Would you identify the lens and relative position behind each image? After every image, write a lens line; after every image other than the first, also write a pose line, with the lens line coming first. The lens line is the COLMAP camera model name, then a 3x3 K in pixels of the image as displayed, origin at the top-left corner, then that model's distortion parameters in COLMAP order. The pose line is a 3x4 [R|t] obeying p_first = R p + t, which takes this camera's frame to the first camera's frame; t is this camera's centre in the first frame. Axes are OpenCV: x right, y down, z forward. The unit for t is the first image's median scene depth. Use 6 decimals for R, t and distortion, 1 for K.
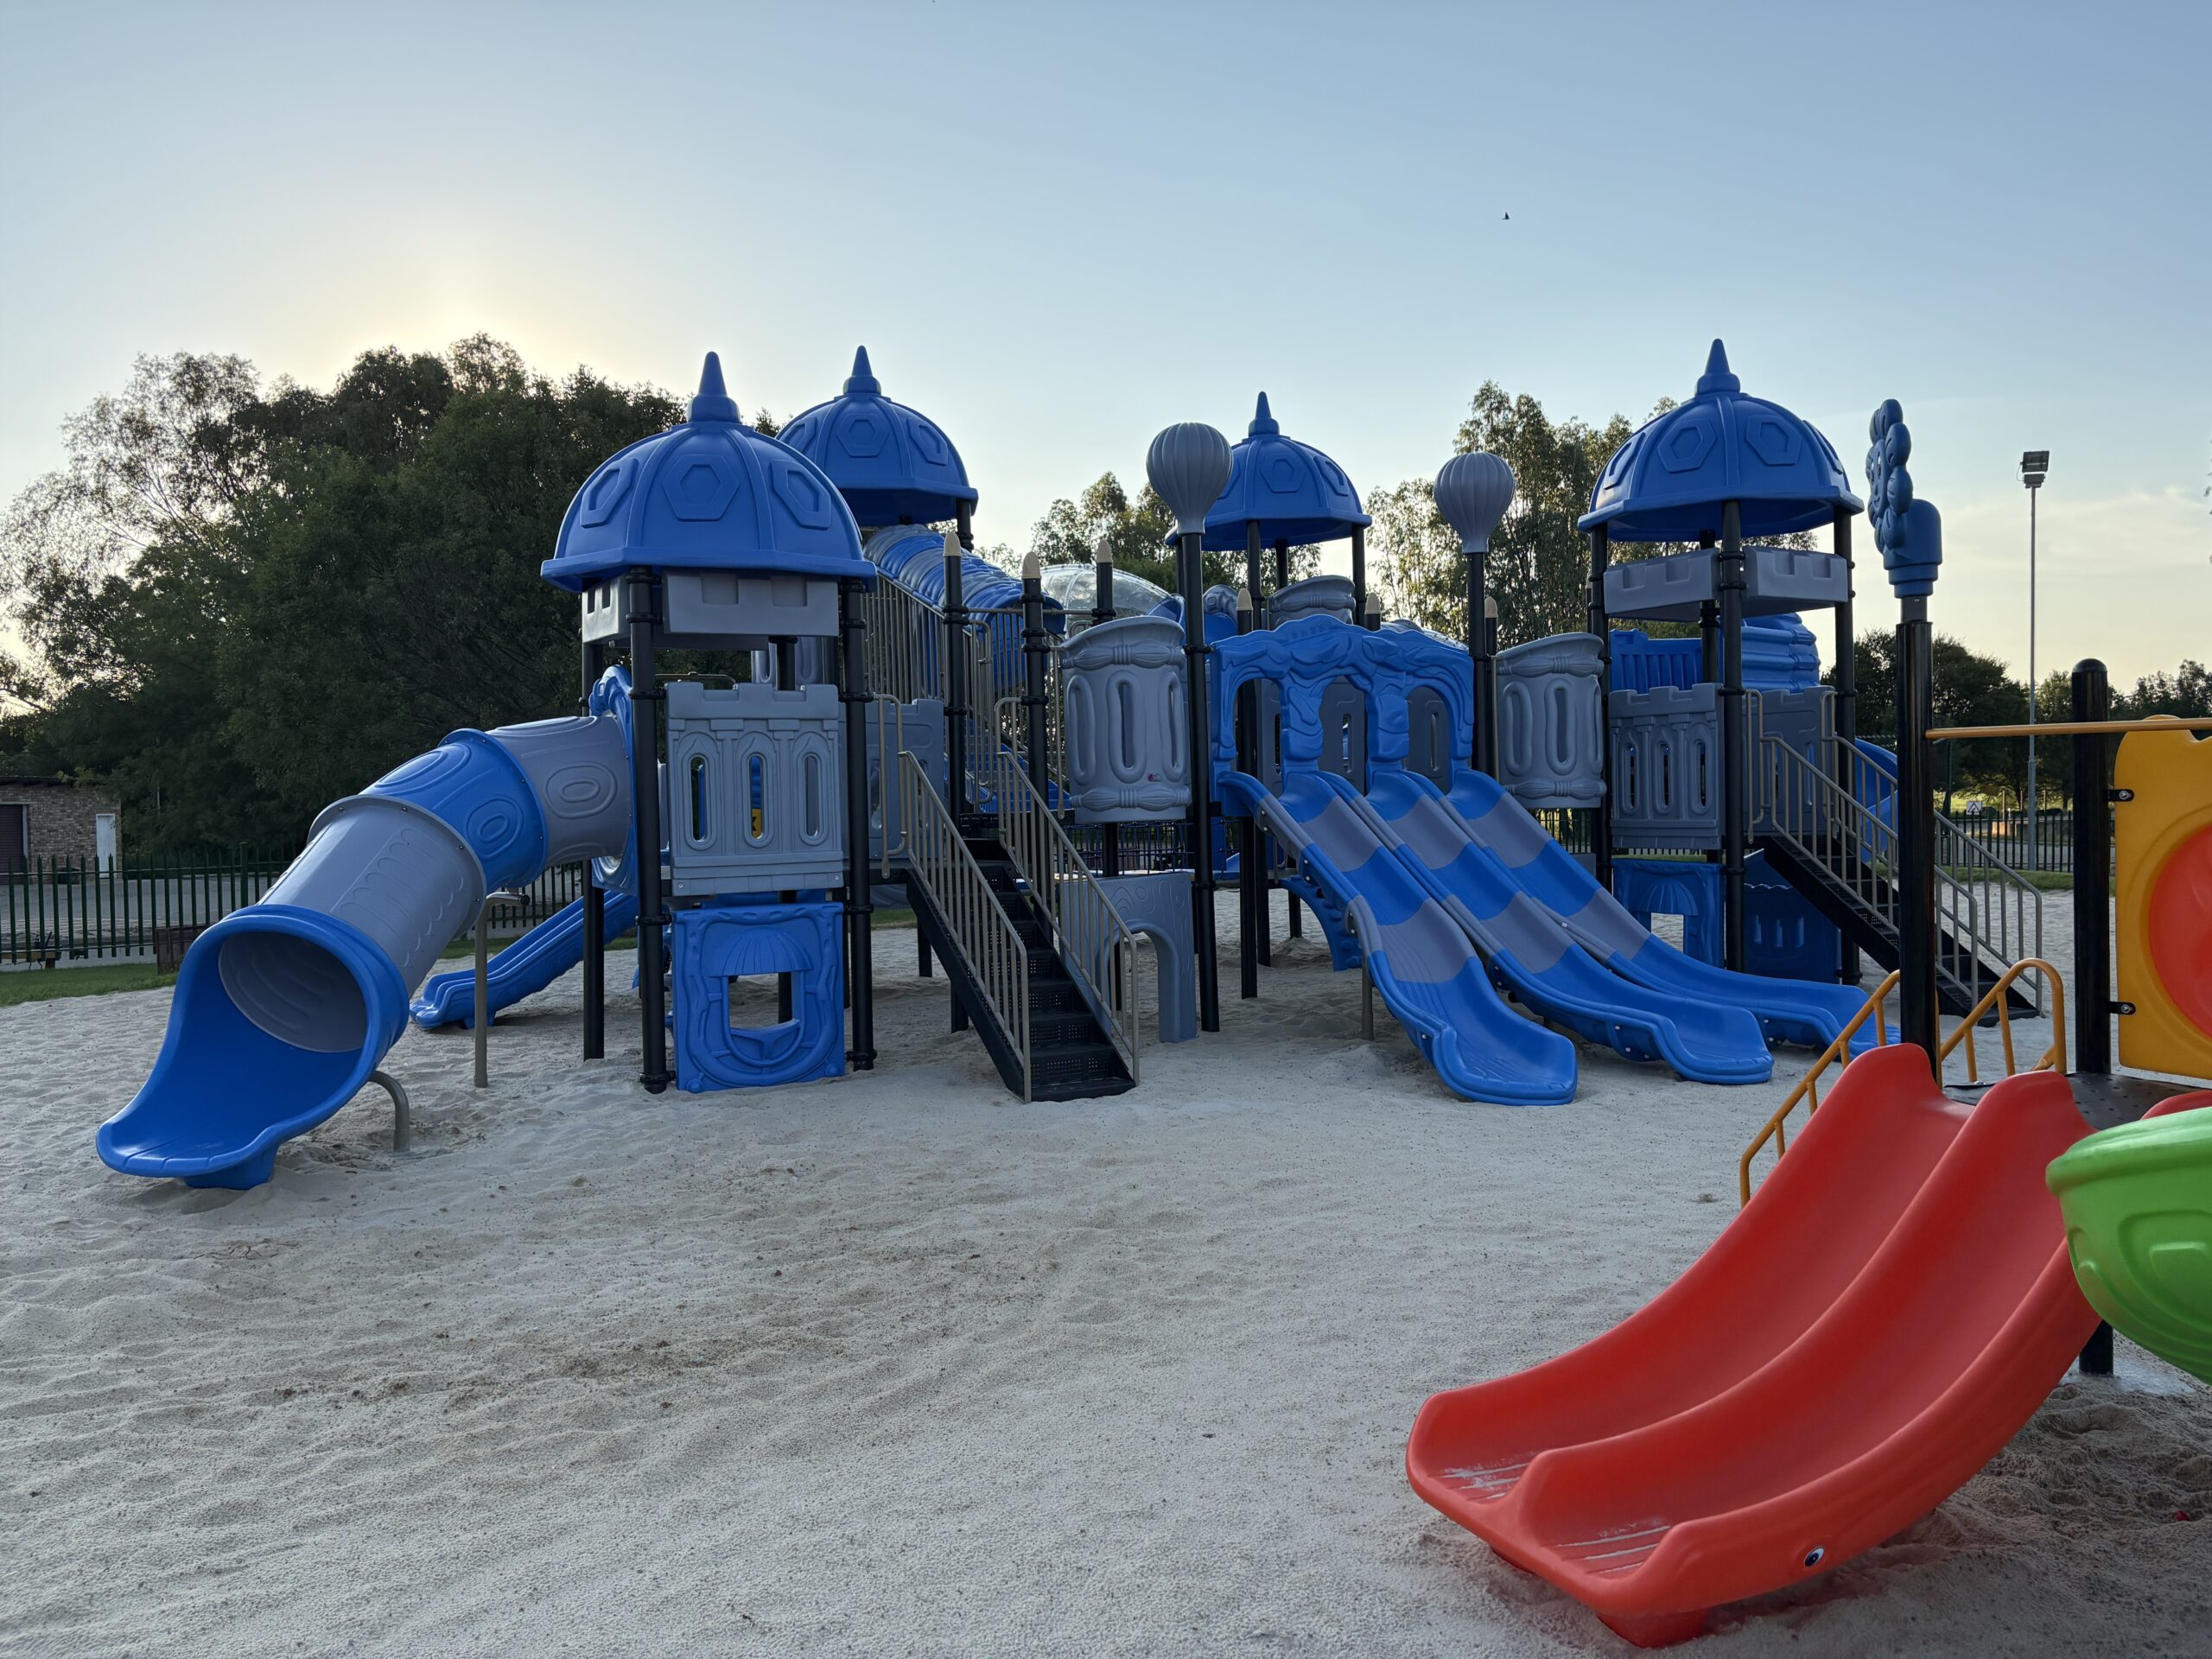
lens RADIAL K [[1665.8, 0, 1106.0], [0, 1665.8, 829.5], [0, 0, 1]] dist [0.069628, -0.079181]
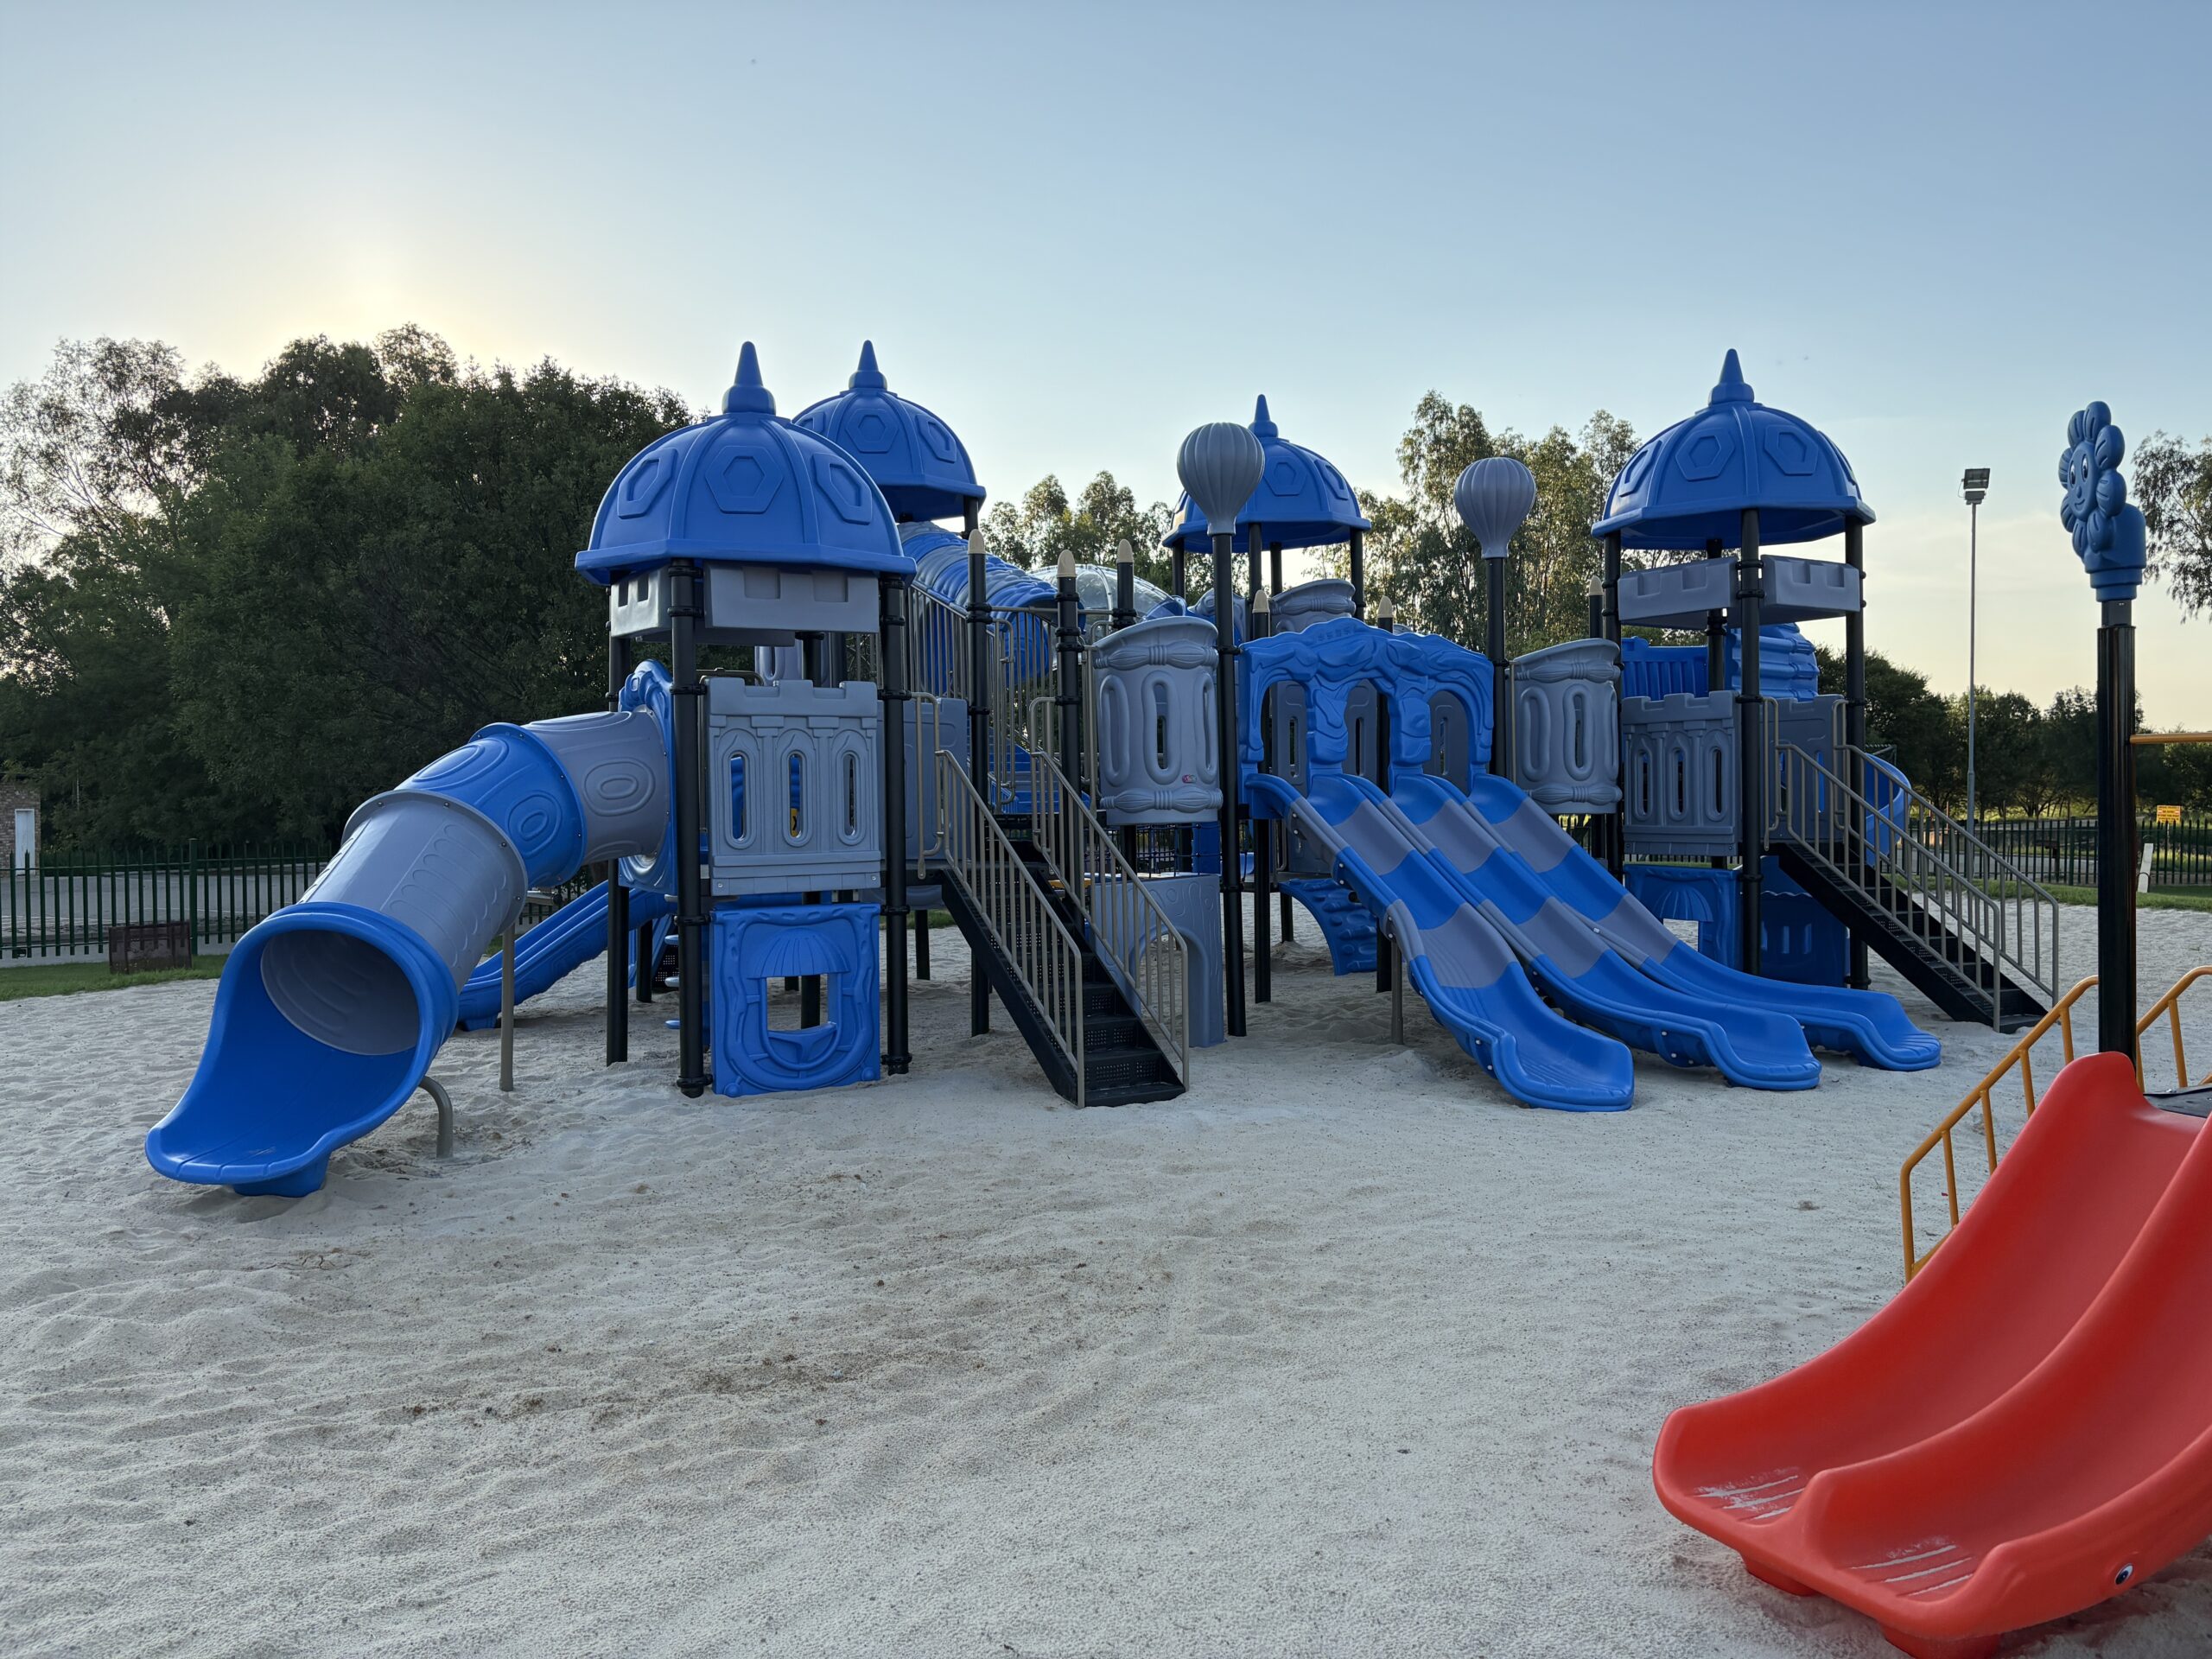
lens RADIAL K [[1665.8, 0, 1106.0], [0, 1665.8, 829.5], [0, 0, 1]] dist [0.069628, -0.079181]
pose [[0.999210, 0.007506, 0.039024, -0.063837], [-0.007425, 0.999970, -0.002196, 0.001260], [-0.039039, 0.001905, 0.999236, 0.012805]]
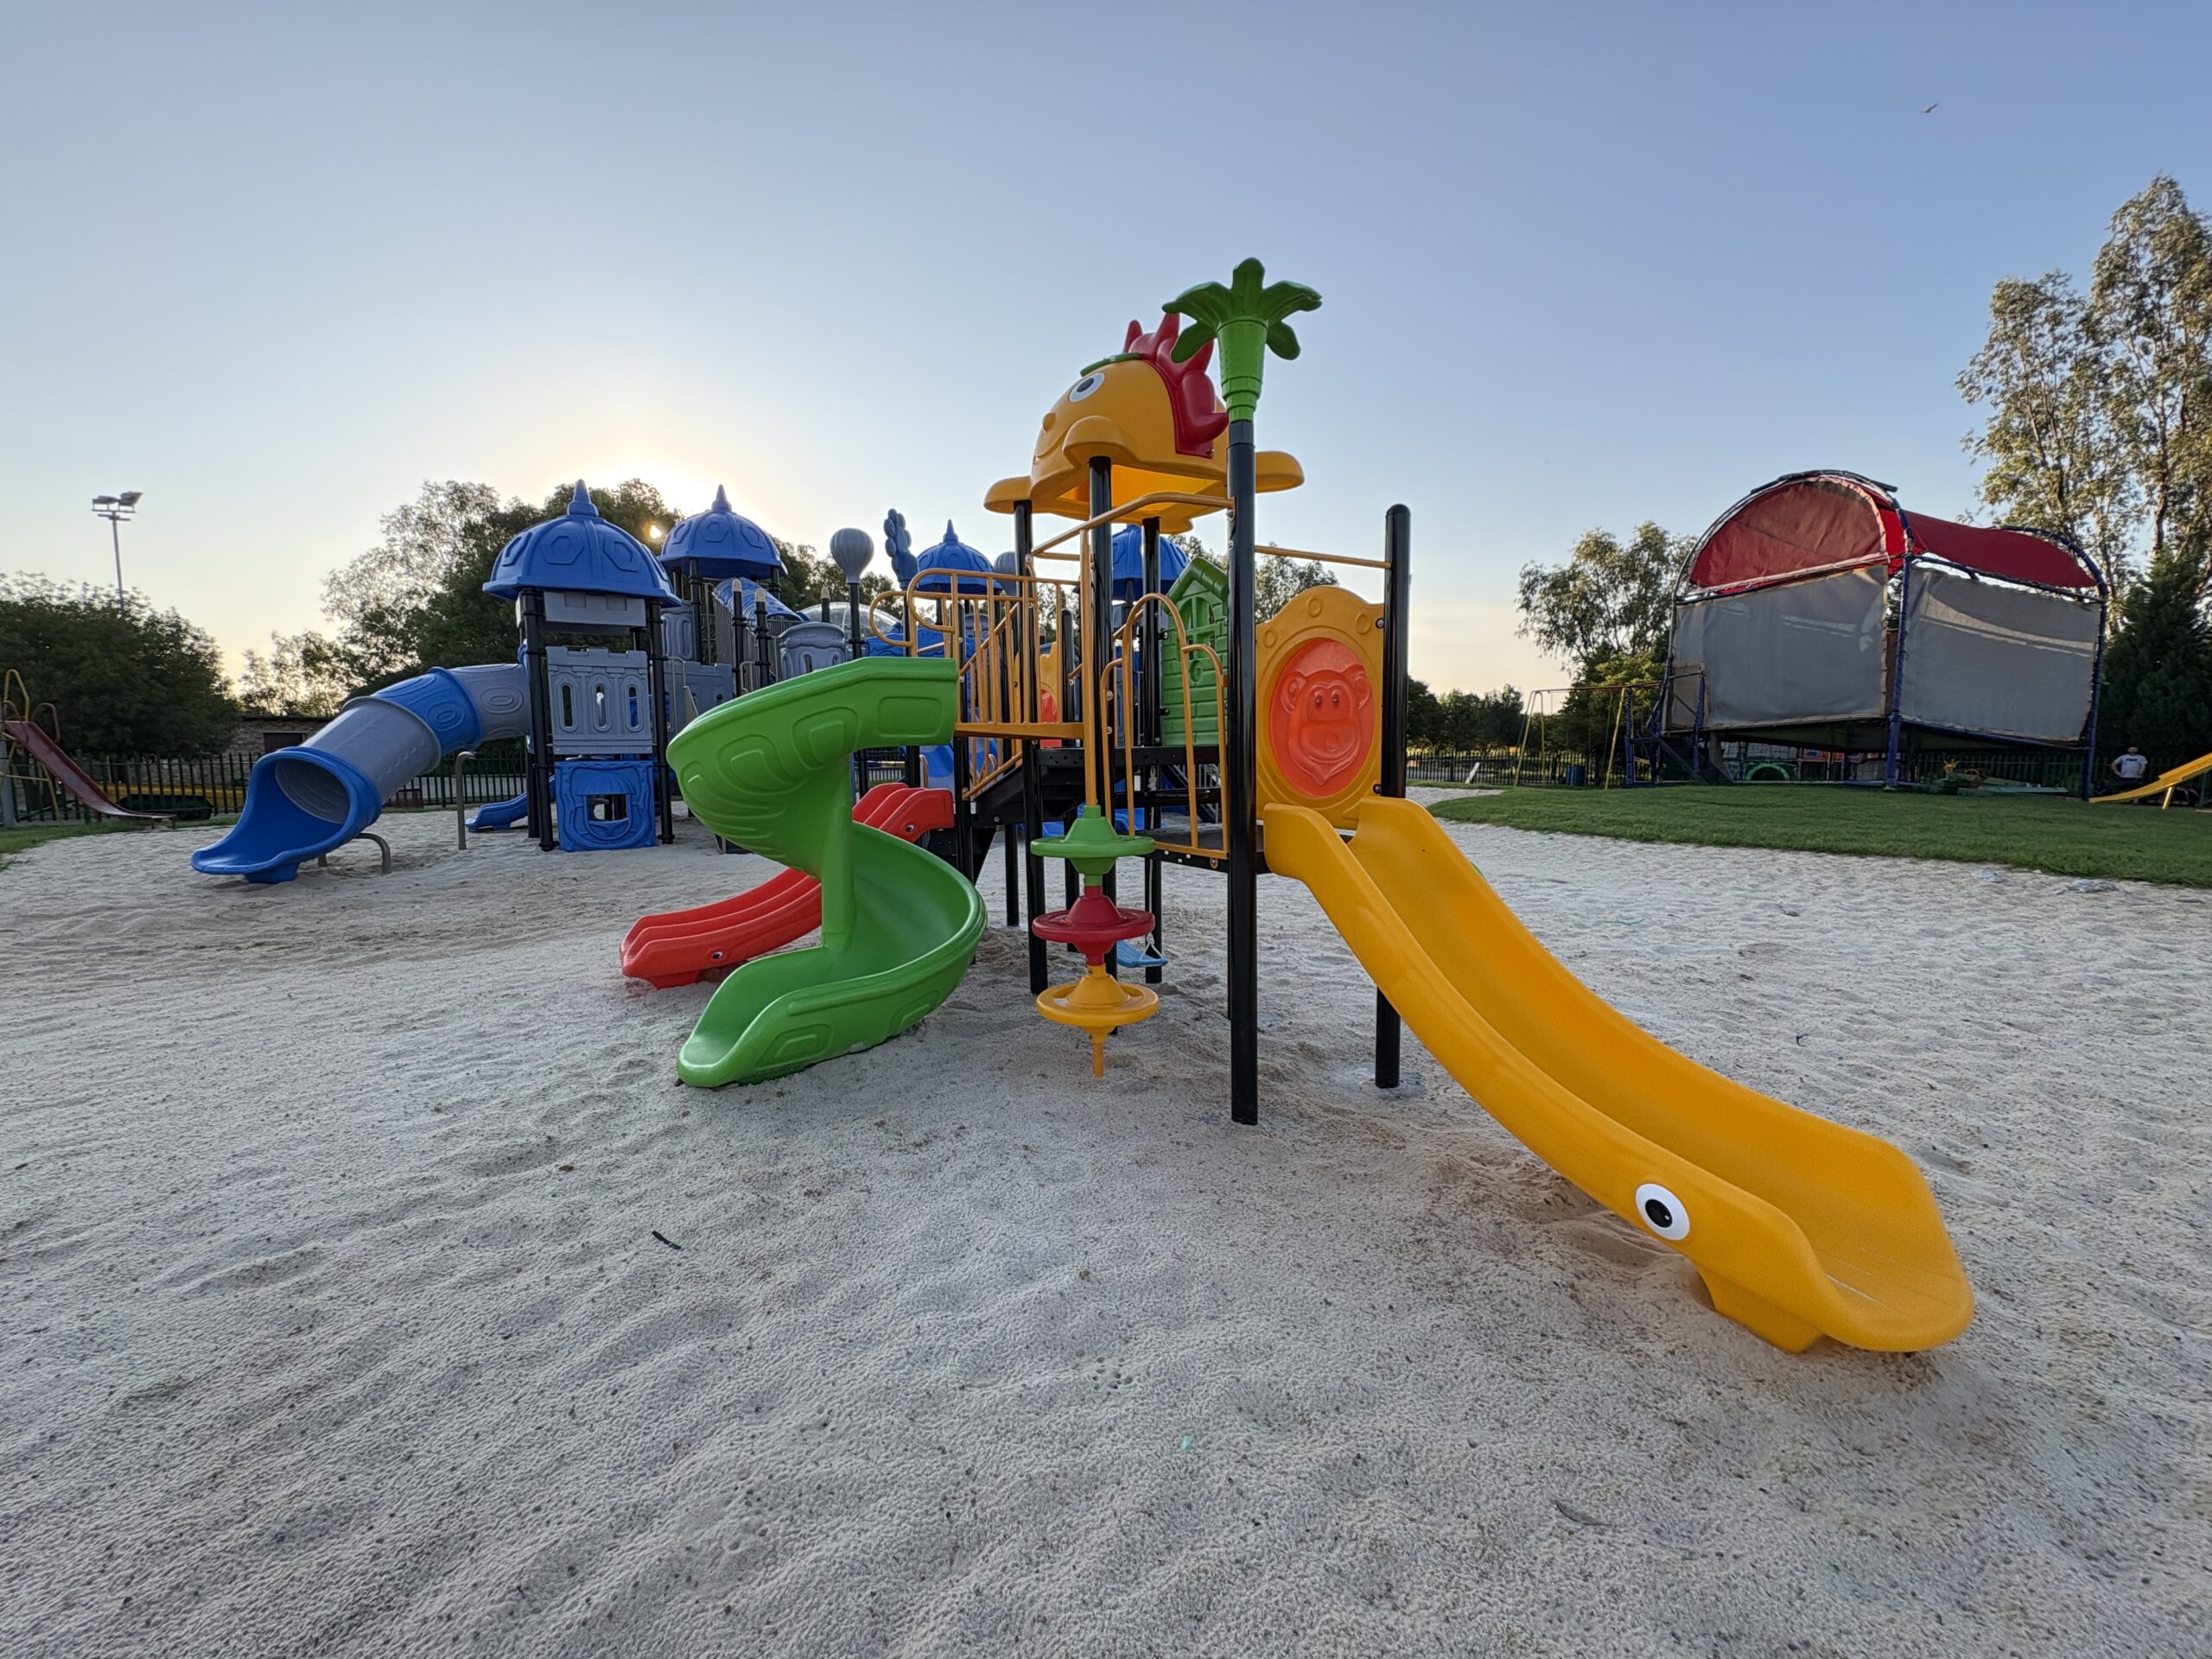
lens RADIAL K [[874.2, 0, 1095.1], [0, 874.2, 826.3], [0, 0, 1]] dist [-0.000576, -0.000084]
pose [[0.993038, 0.005112, 0.117684, 0.250671], [-0.013664, 0.997313, 0.071978, 0.039181], [-0.117000, -0.073085, 0.990439, -0.113636]]
